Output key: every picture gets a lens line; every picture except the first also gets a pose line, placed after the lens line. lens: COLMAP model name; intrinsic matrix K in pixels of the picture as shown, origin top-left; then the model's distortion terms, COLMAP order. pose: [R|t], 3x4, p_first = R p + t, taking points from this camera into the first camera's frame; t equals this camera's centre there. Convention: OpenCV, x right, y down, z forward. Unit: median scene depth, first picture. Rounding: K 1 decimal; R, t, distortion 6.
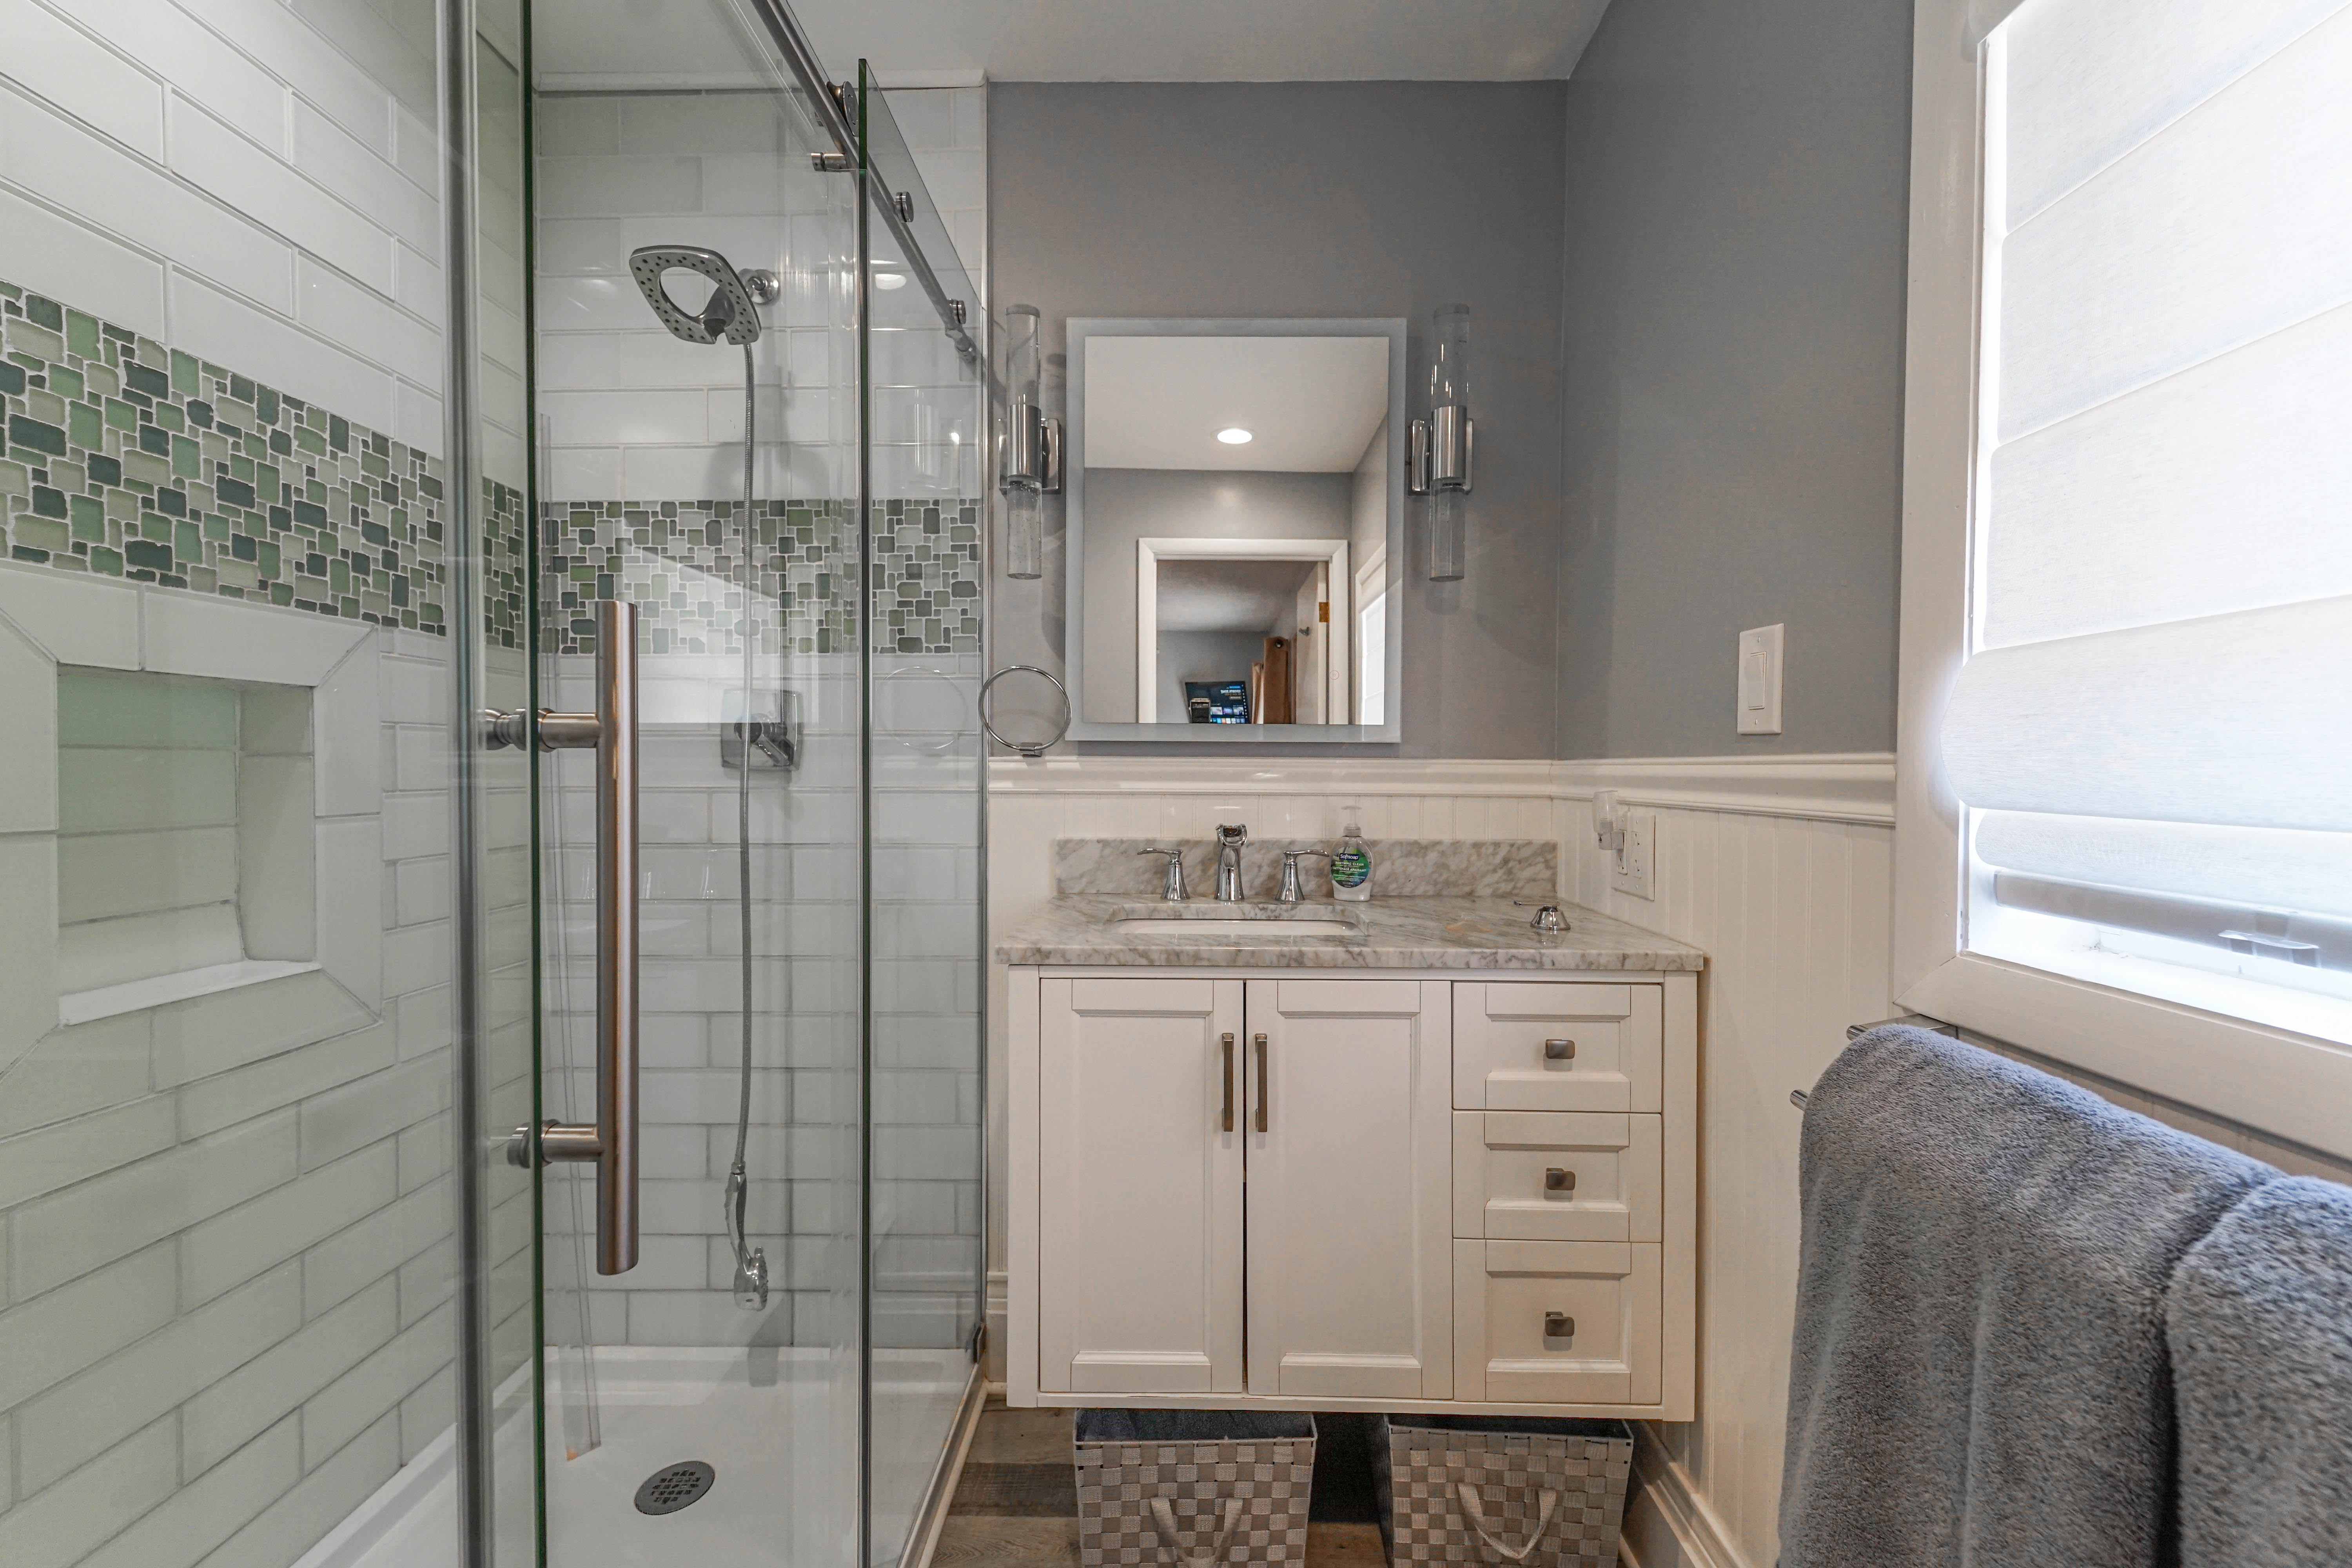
lens RADIAL K [[918.6, 0, 1165.9], [0, 918.6, 771.6], [0, 0, 1]] dist [0.012933, -0.004454]
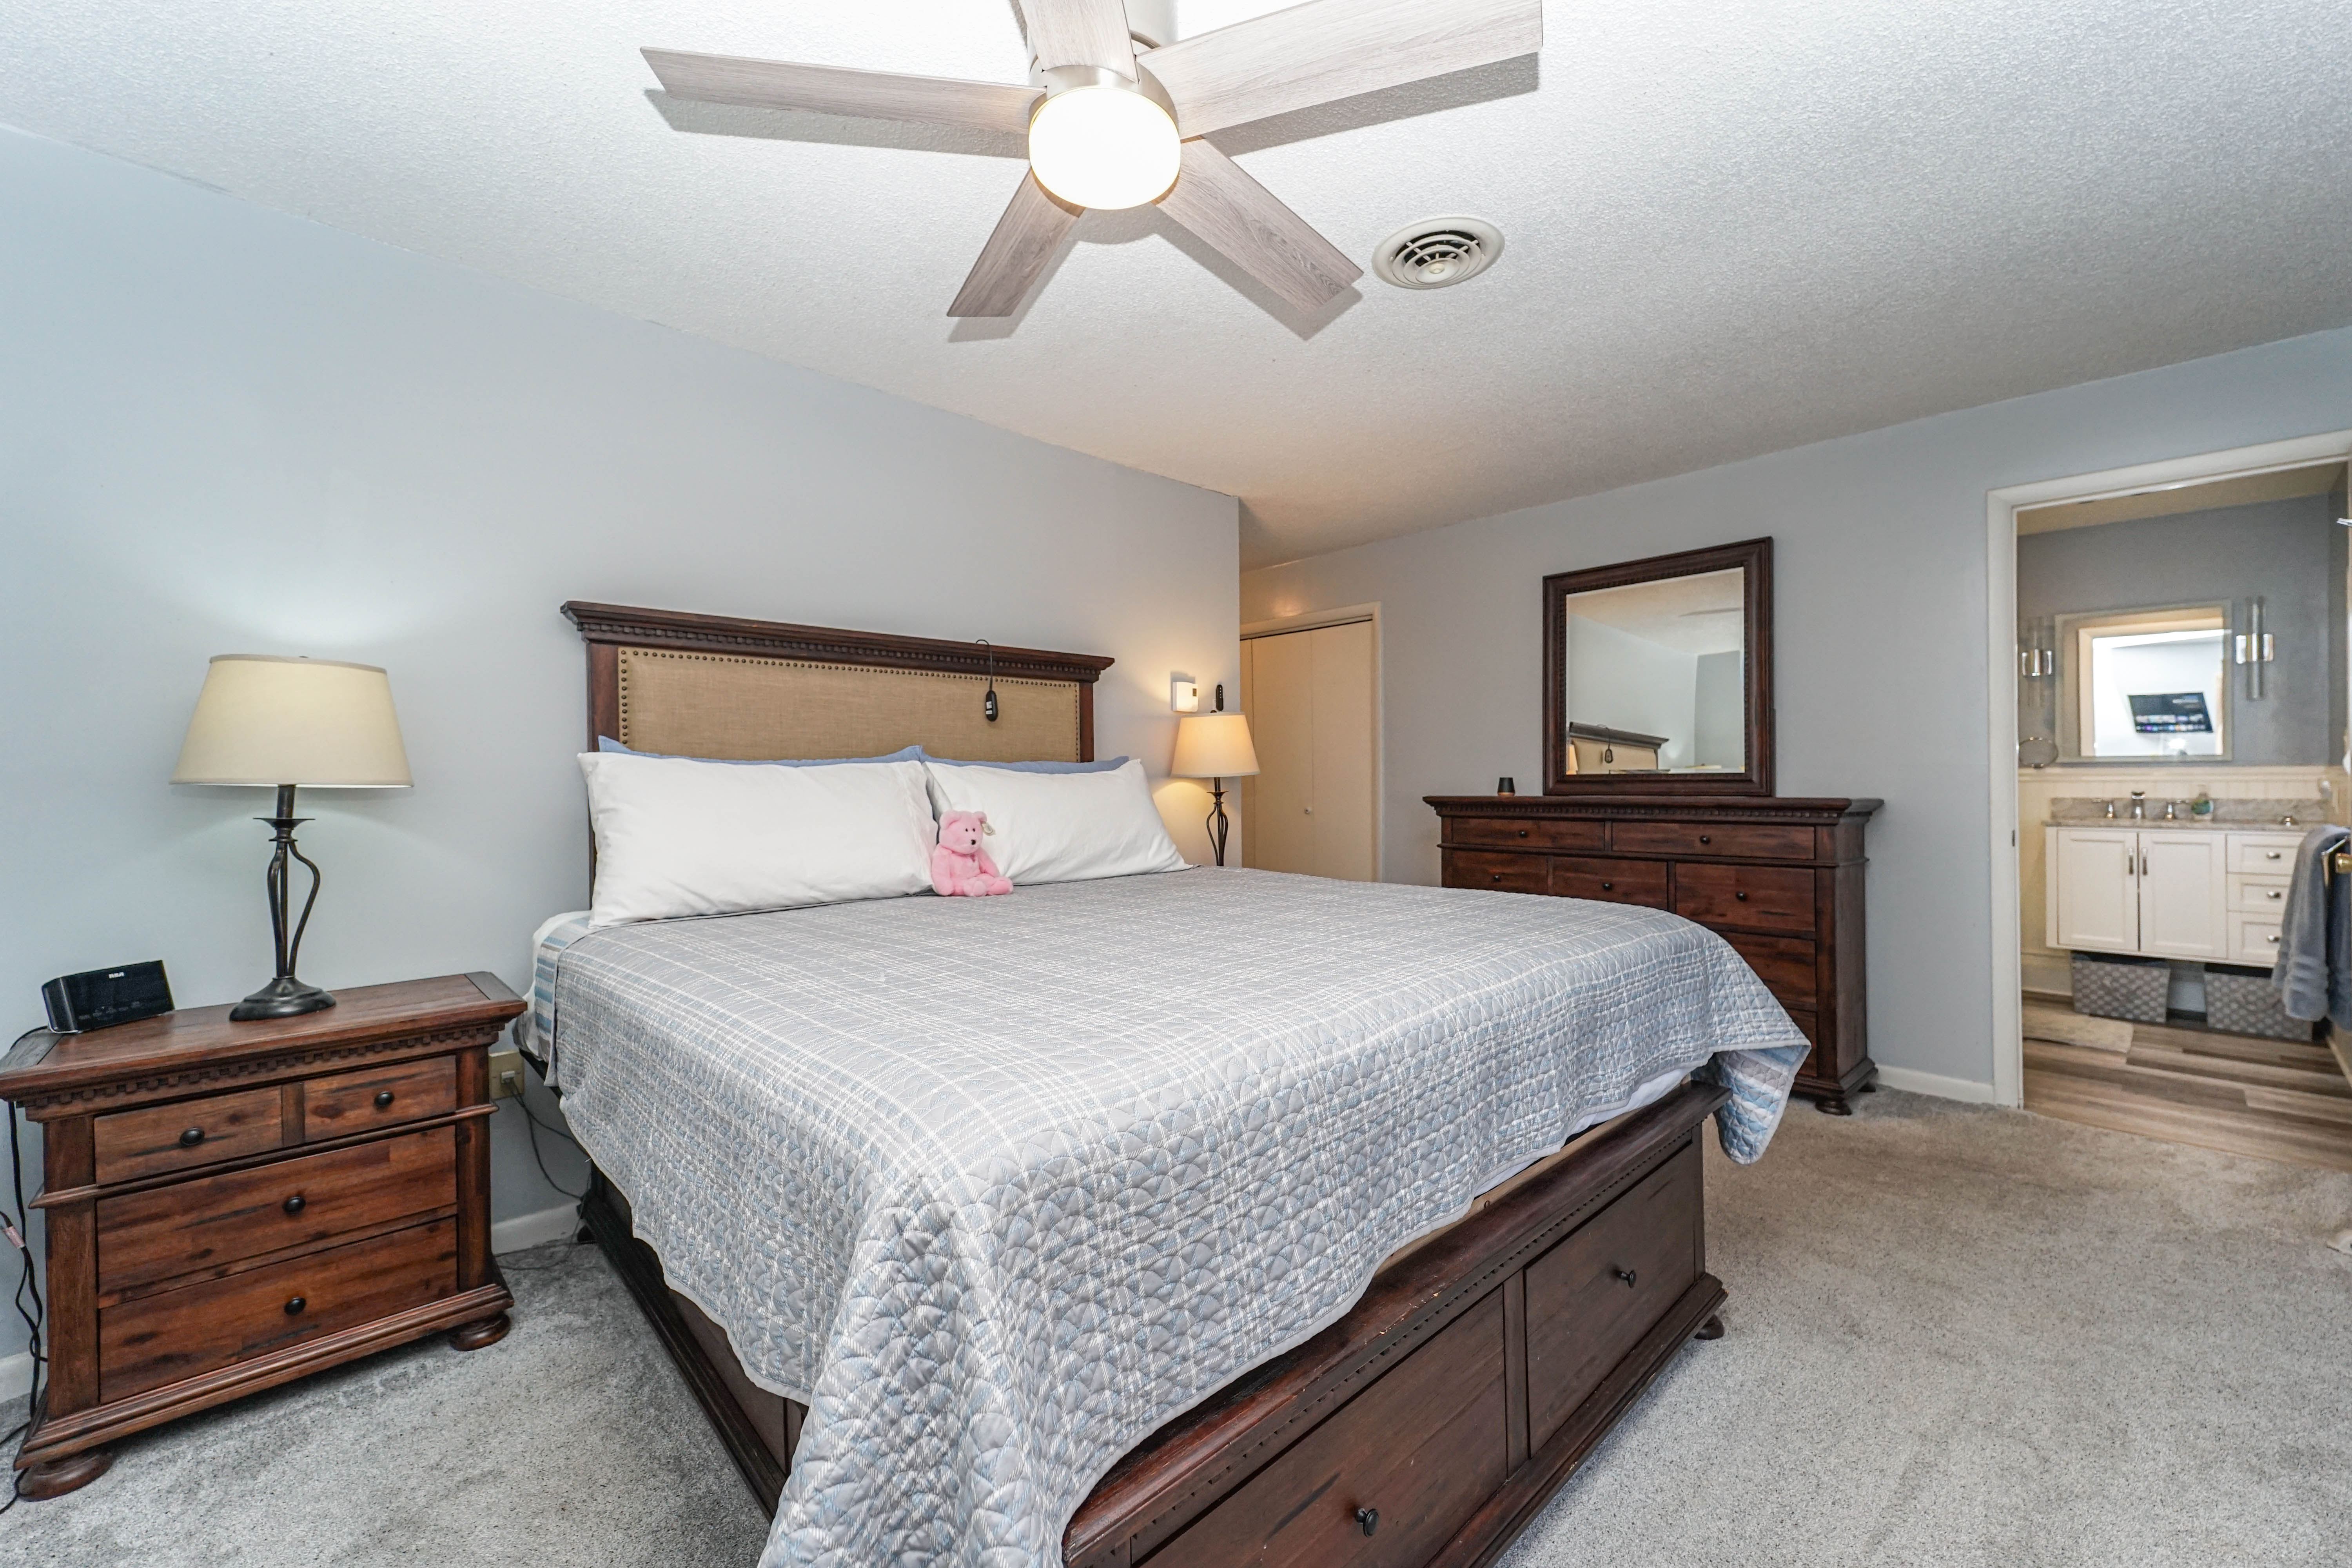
lens RADIAL K [[918.6, 0, 1184.5], [0, 918.6, 786.6], [0, 0, 1]] dist [0.012933, -0.004454]
pose [[0.713694, -0.004926, -0.700440, -0.026699], [0.007706, 0.999970, 0.000819, 0.017896], [0.700415, -0.005982, 0.713711, -3.256183]]
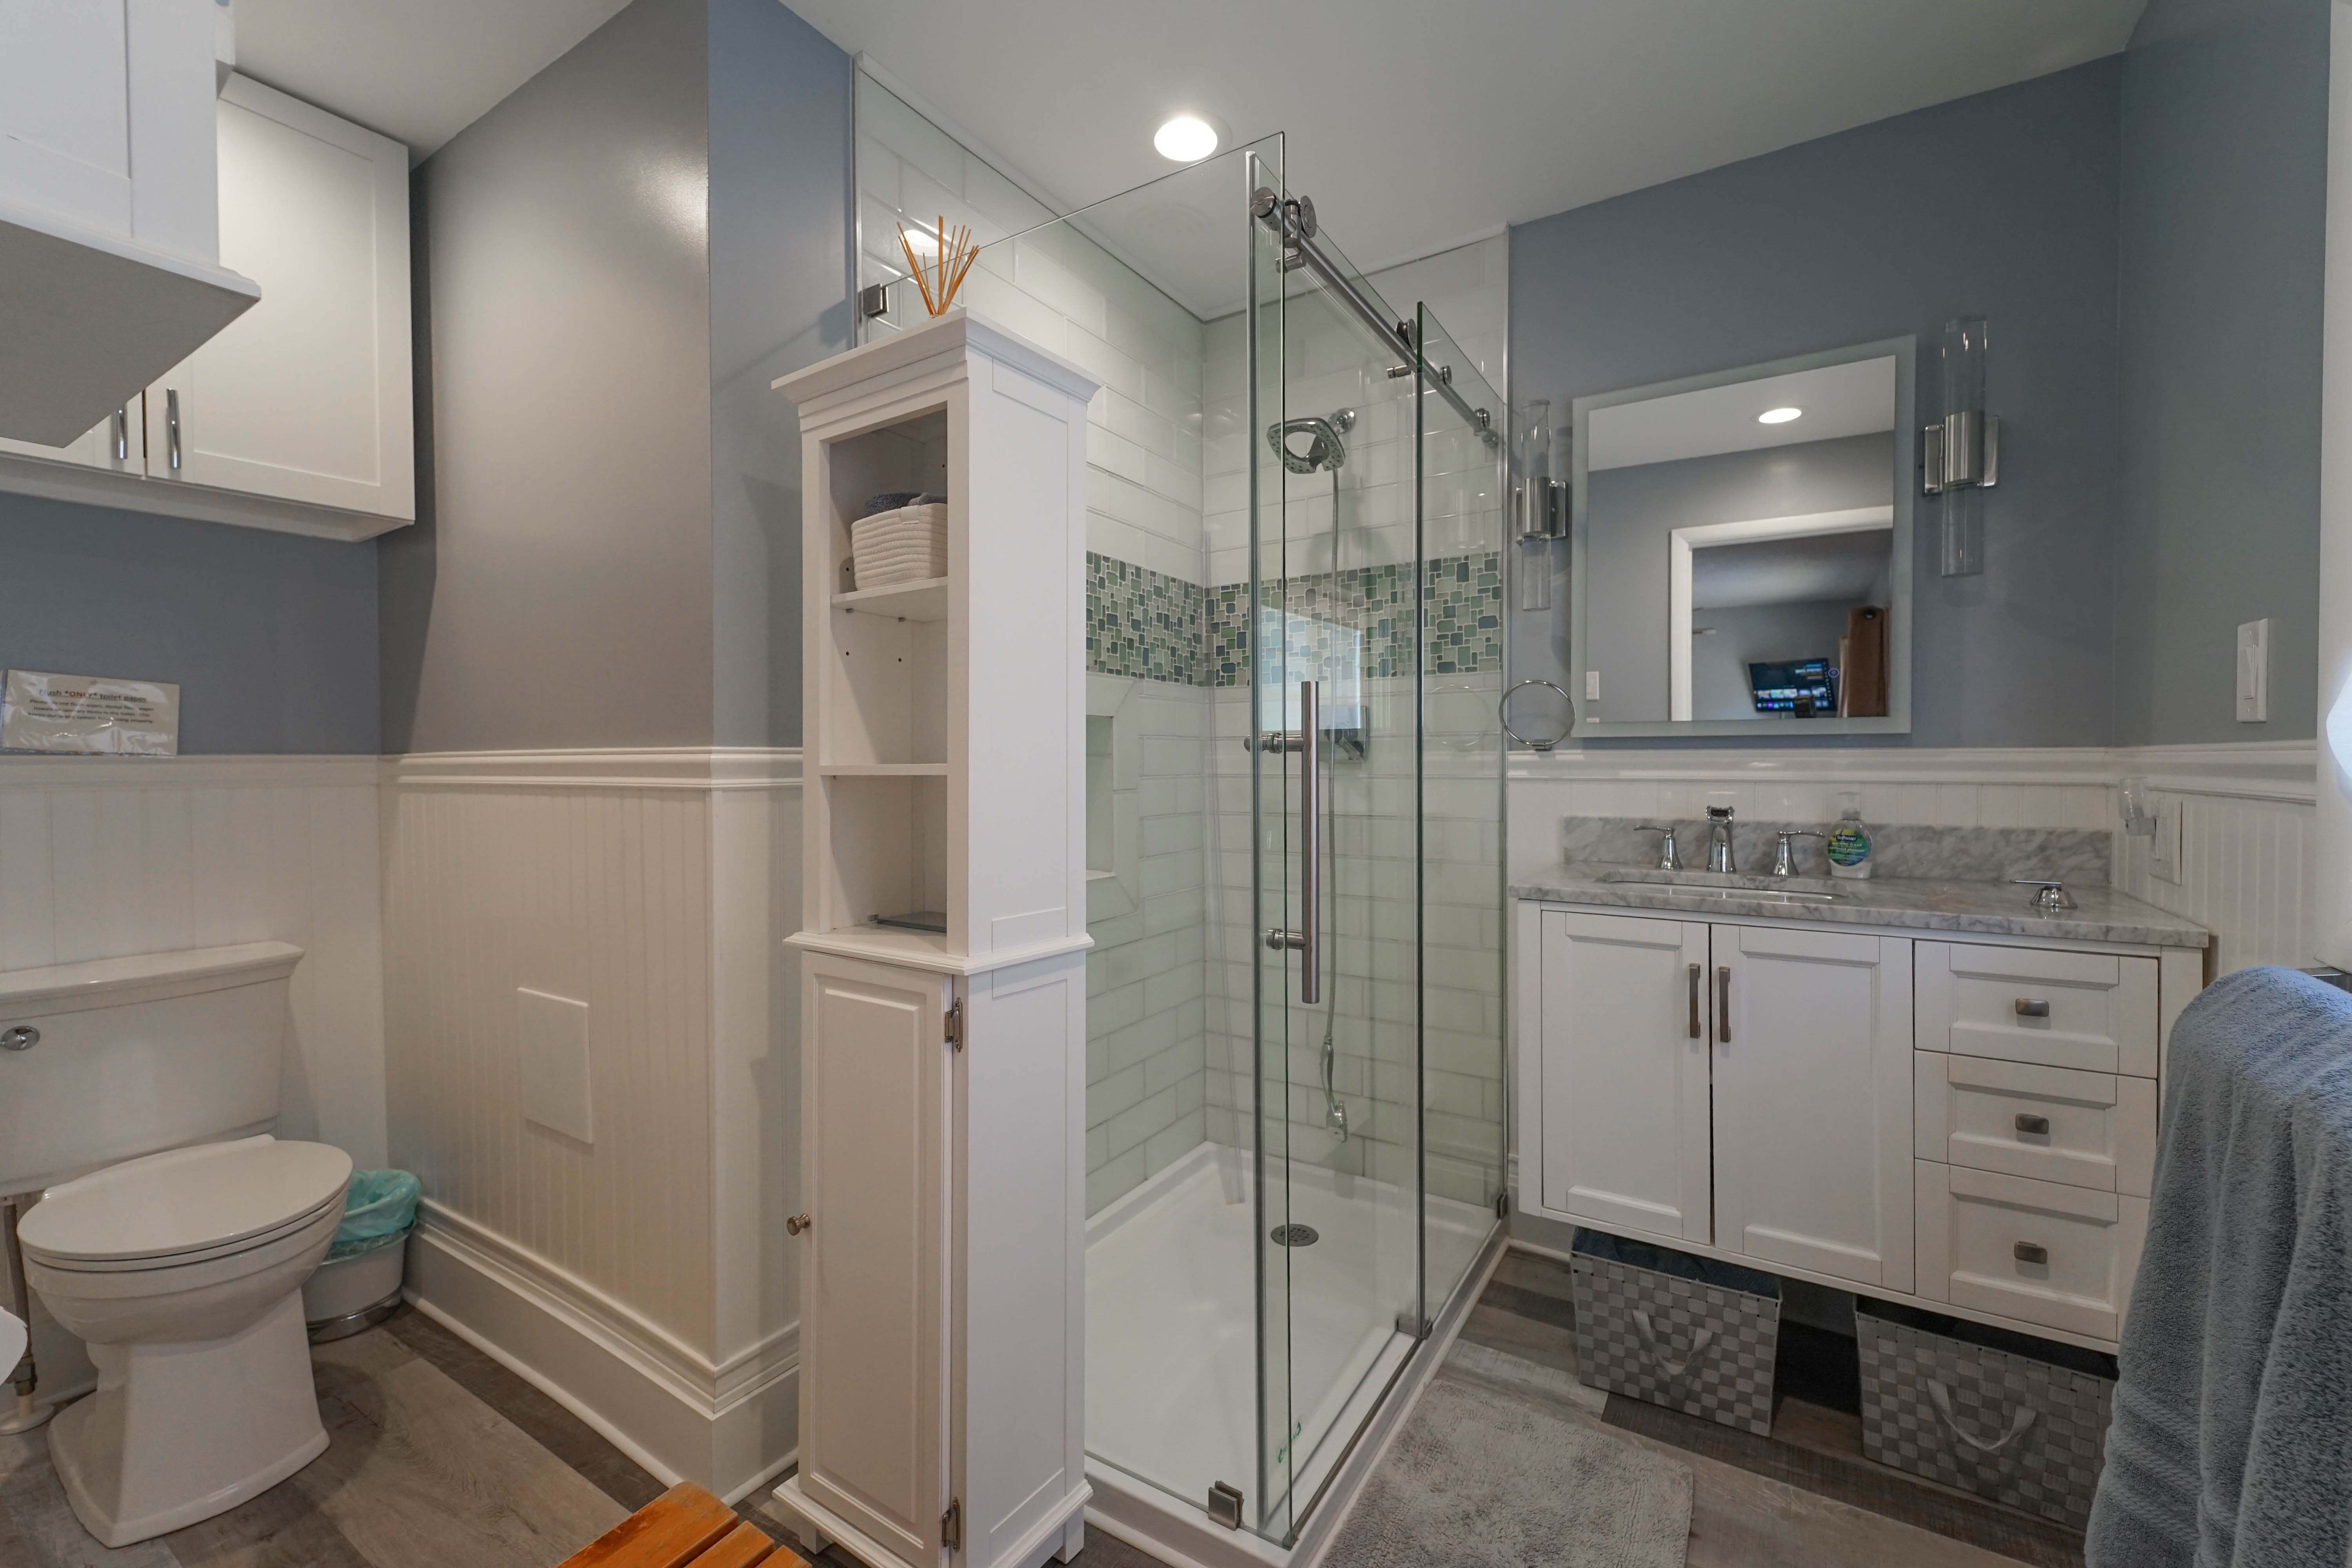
lens RADIAL K [[918.6, 0, 1196.7], [0, 918.6, 778.3], [0, 0, 1]] dist [0.012933, -0.004454]
pose [[0.862186, 0.003112, -0.506583, 0.093866], [0.004511, 0.999894, 0.013821, 0.002430], [0.506572, -0.014201, 0.862080, -0.370848]]
